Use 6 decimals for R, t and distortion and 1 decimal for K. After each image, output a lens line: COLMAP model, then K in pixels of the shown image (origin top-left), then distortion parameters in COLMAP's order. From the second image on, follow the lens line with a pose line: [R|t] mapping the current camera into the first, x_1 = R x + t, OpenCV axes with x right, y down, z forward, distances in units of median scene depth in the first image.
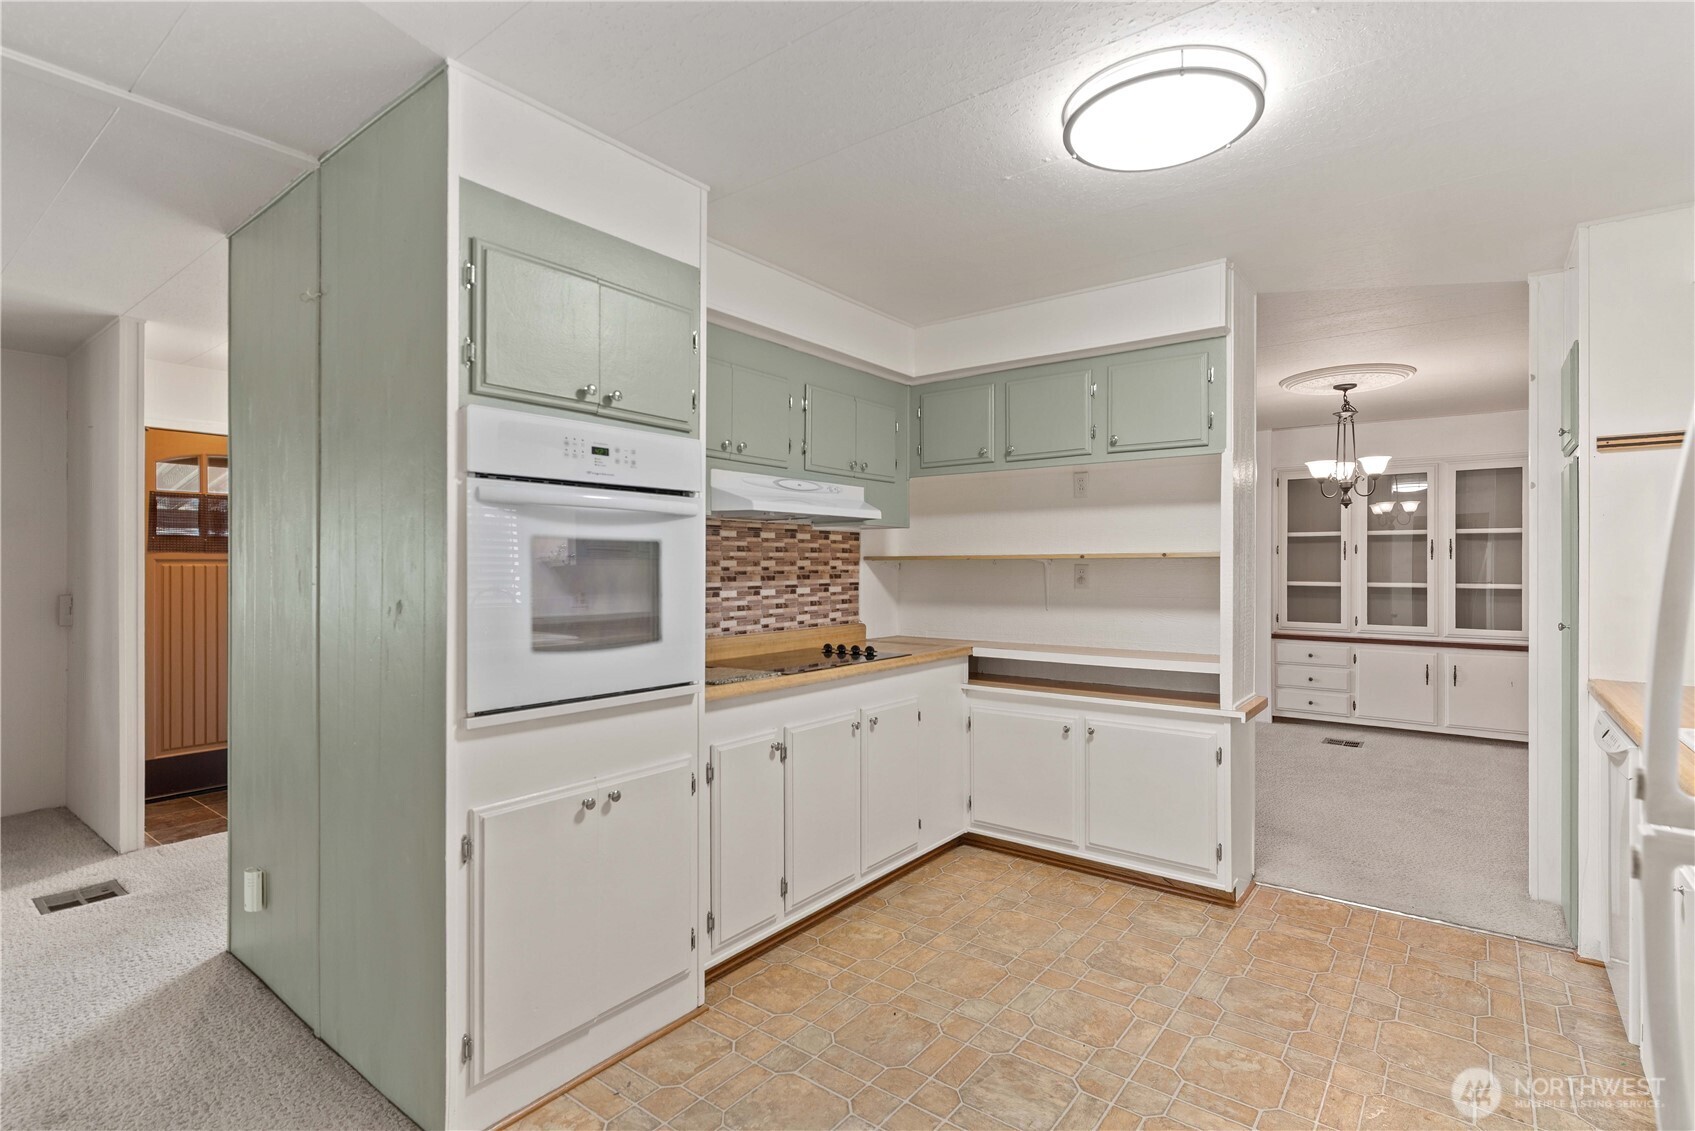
lens RADIAL K [[784.9, 0, 864.5], [0, 784.9, 556.5], [0, 0, 1]] dist [-0.001350, 0.002393]
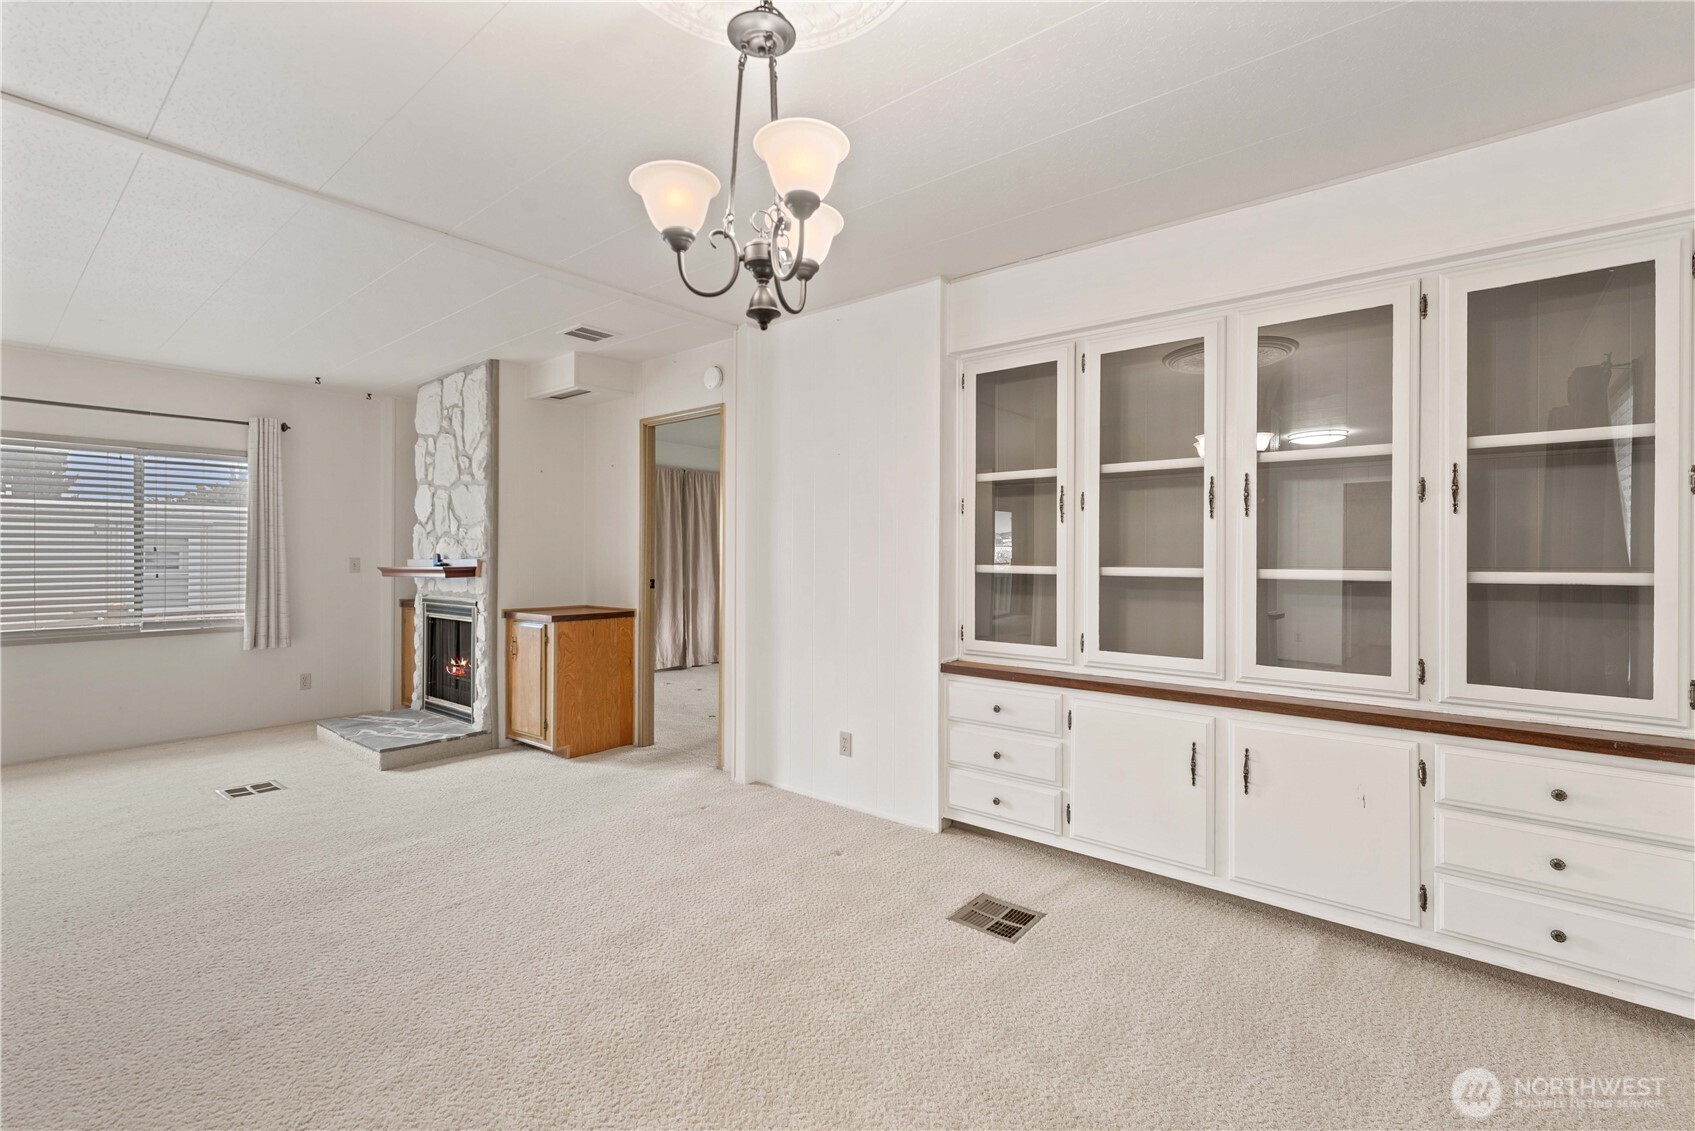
lens RADIAL K [[747.1, 0, 859.6], [0, 747.1, 548.5], [0, 0, 1]] dist [0.004365, -0.003107]
pose [[0.999939, -0.000639, -0.011066, 0.773072], [0.000743, 0.999956, 0.009379, 0.026636], [0.011059, -0.009387, 0.999895, 0.819910]]
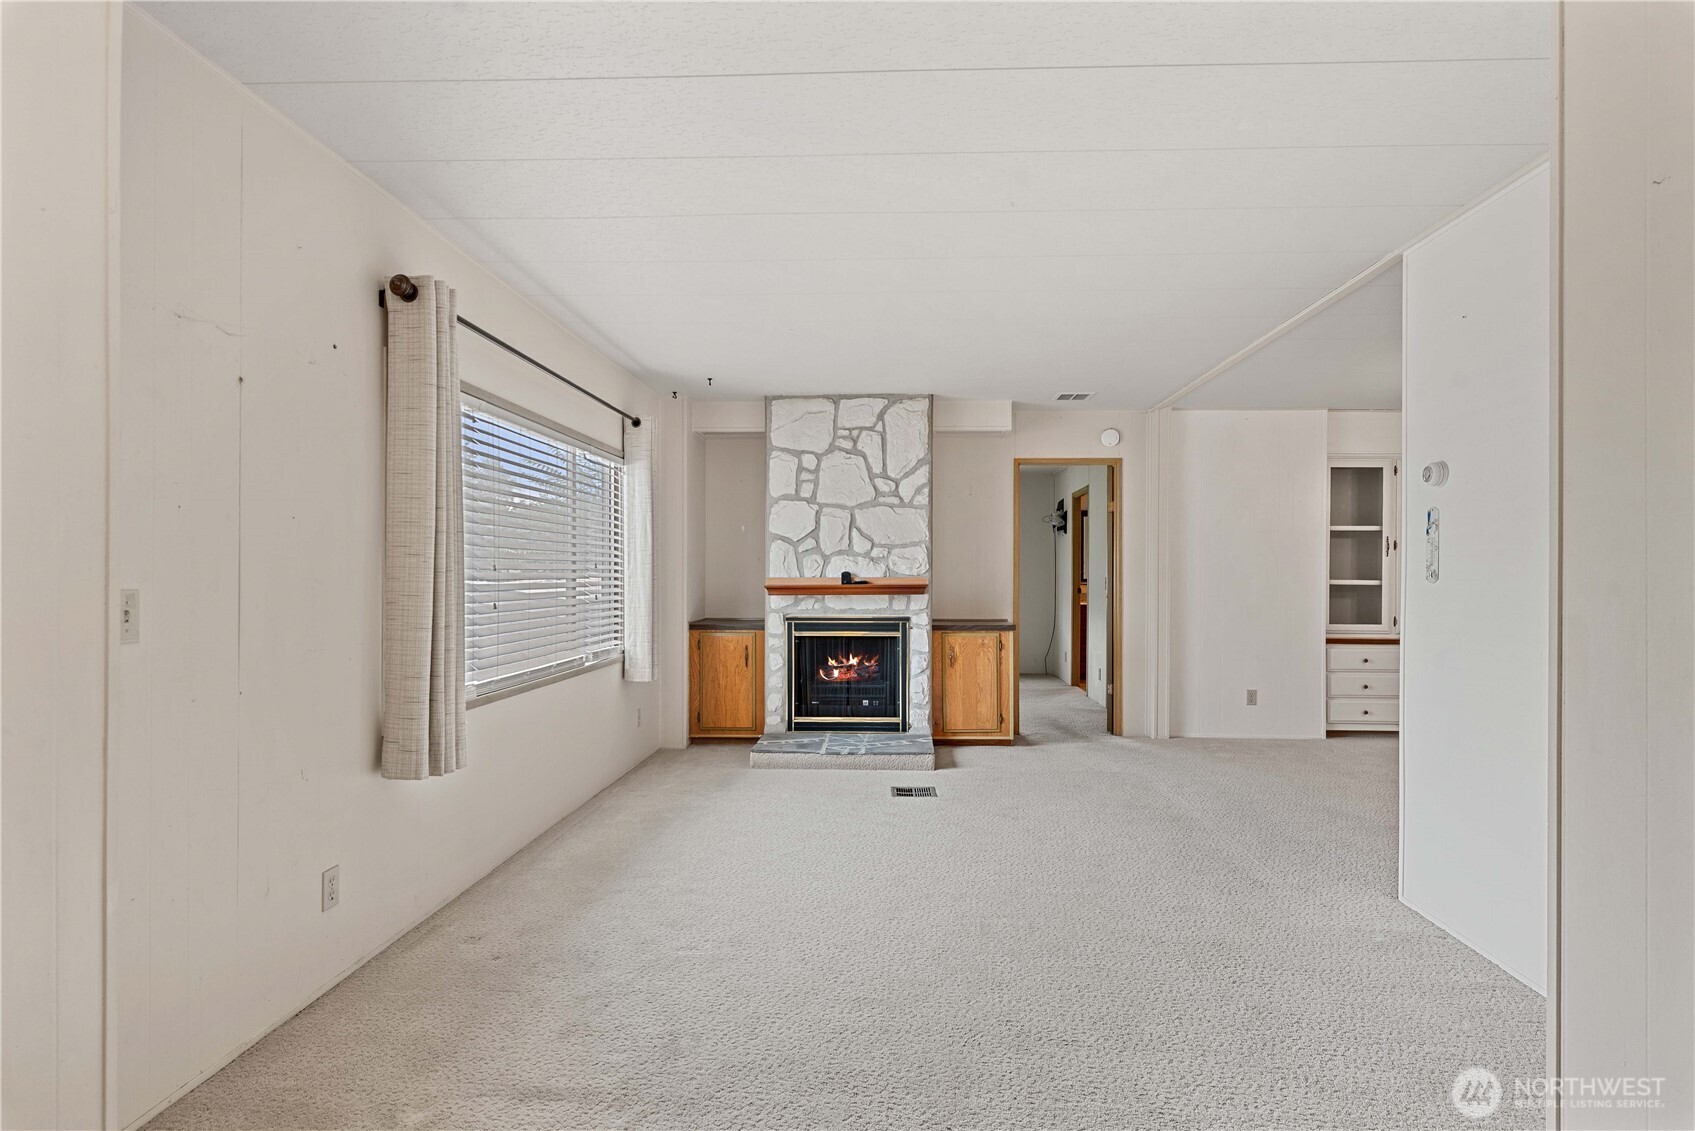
lens RADIAL K [[876.5, 0, 868.1], [0, 876.5, 563.9], [0, 0, 1]] dist [0.000641, 0.001010]
pose [[0.805244, 0.008956, 0.592875, -0.788358], [-0.011367, 0.999935, 0.000334, 0.032827], [-0.592834, -0.007009, 0.805294, 0.839957]]
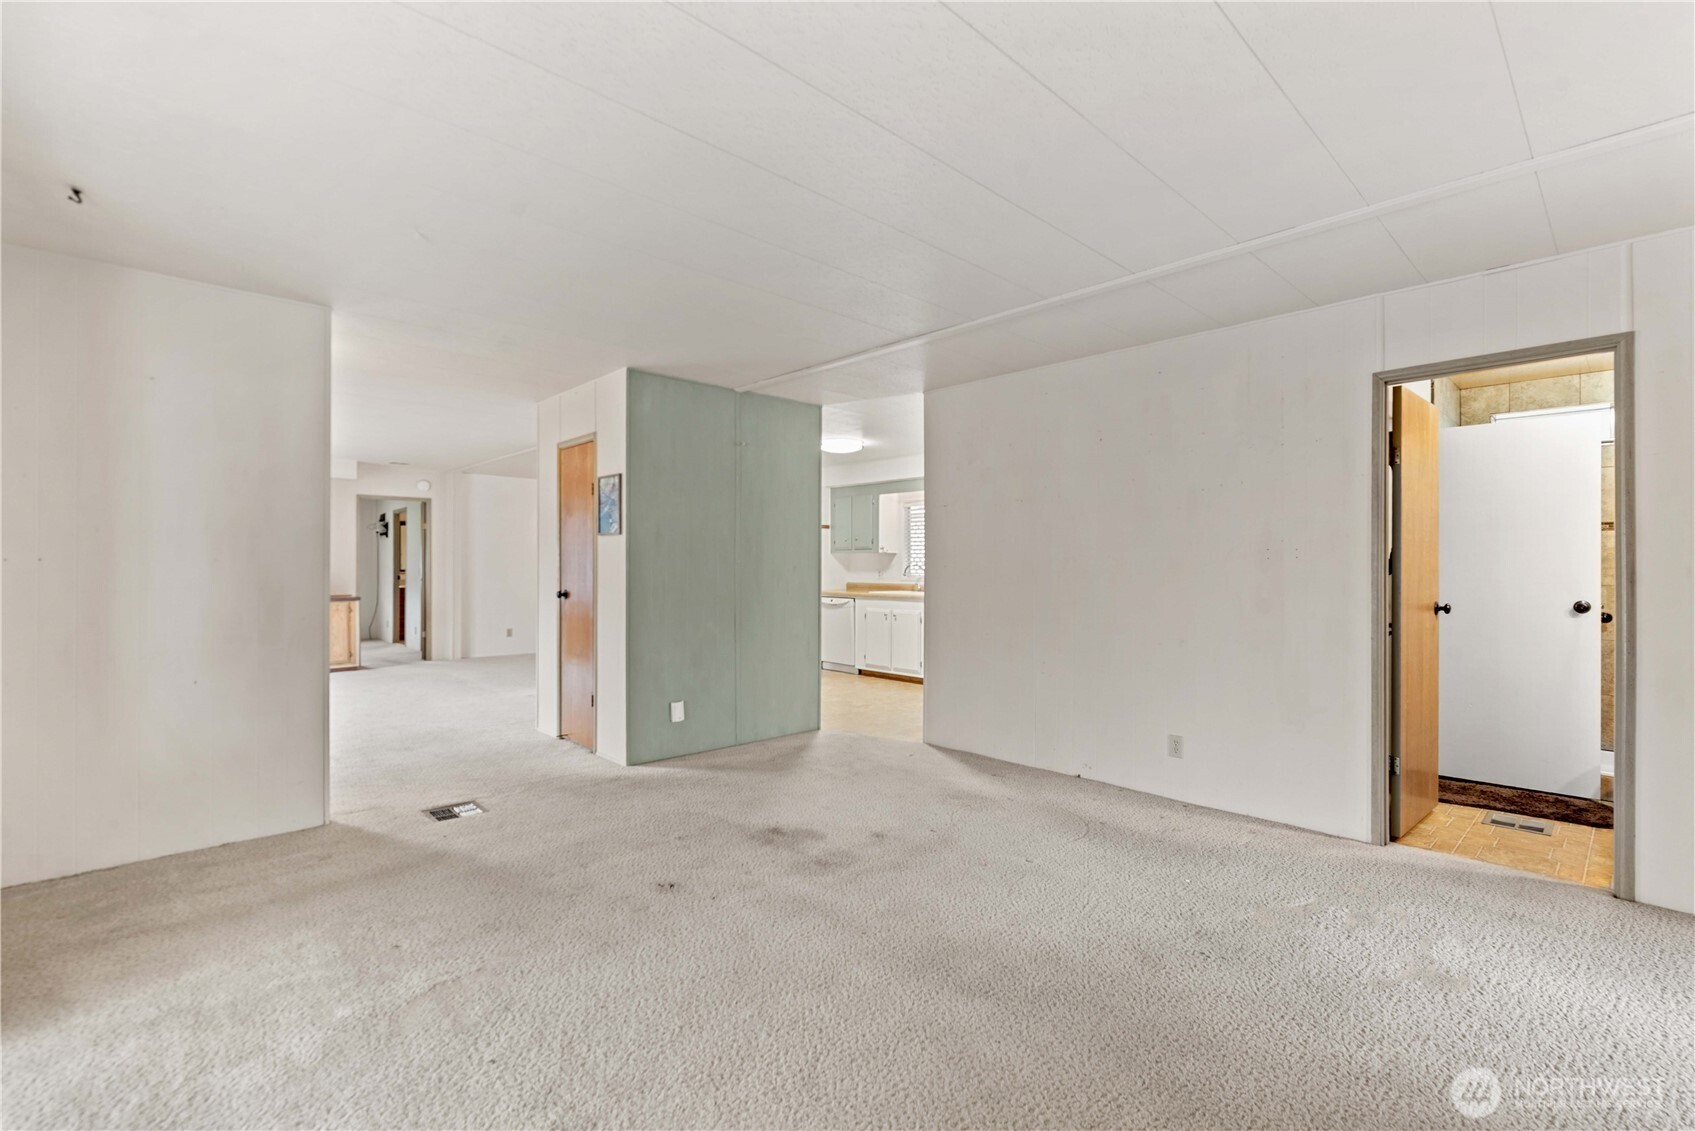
lens RADIAL K [[747.1, 0, 867.7], [0, 747.1, 567.9], [0, 0, 1]] dist [0.004365, -0.003107]
pose [[0.127823, -0.004710, 0.991786, -1.639583], [-0.011683, 0.999912, 0.006254, 0.020769], [-0.991728, -0.012387, 0.127756, 0.179410]]
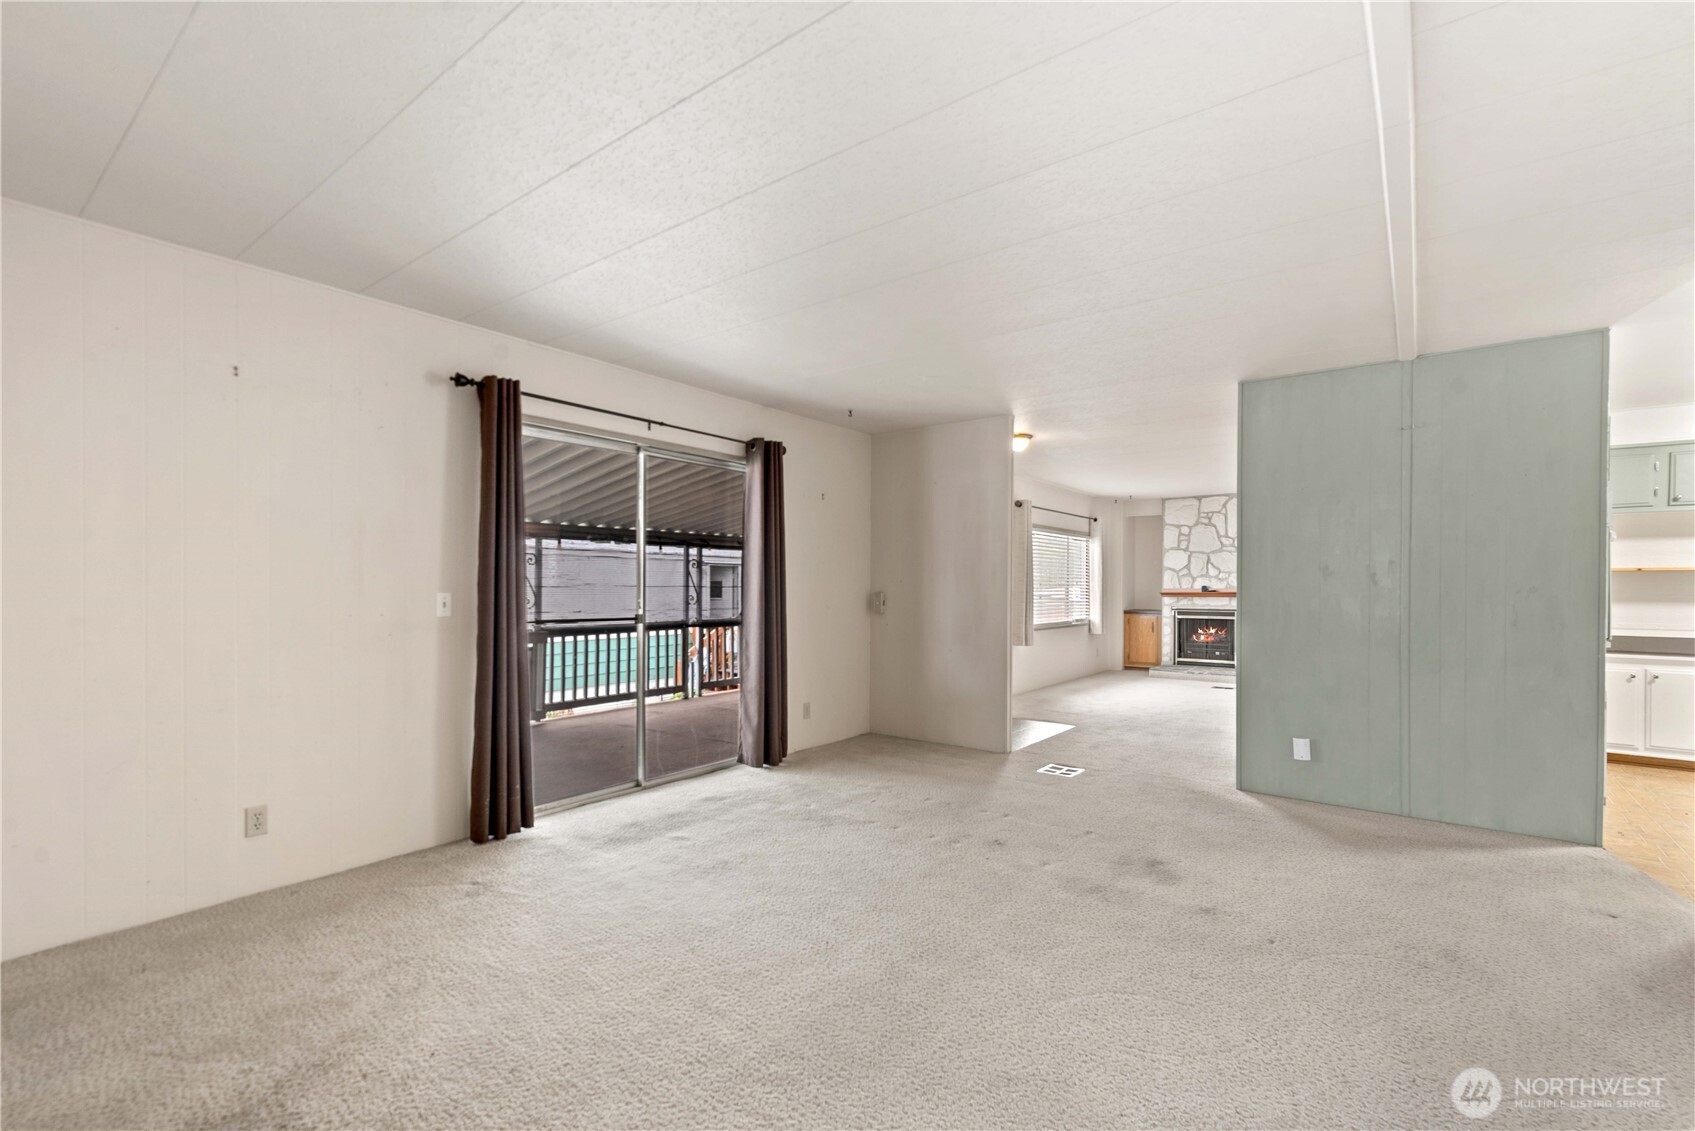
lens RADIAL K [[747.1, 0, 869.7], [0, 747.1, 587.1], [0, 0, 1]] dist [0.004365, -0.003107]
pose [[0.999165, 0.004865, 0.040563, -1.156676], [-0.005515, 0.999858, 0.015914, 0.018424], [-0.040480, -0.016125, 0.999050, -0.392193]]
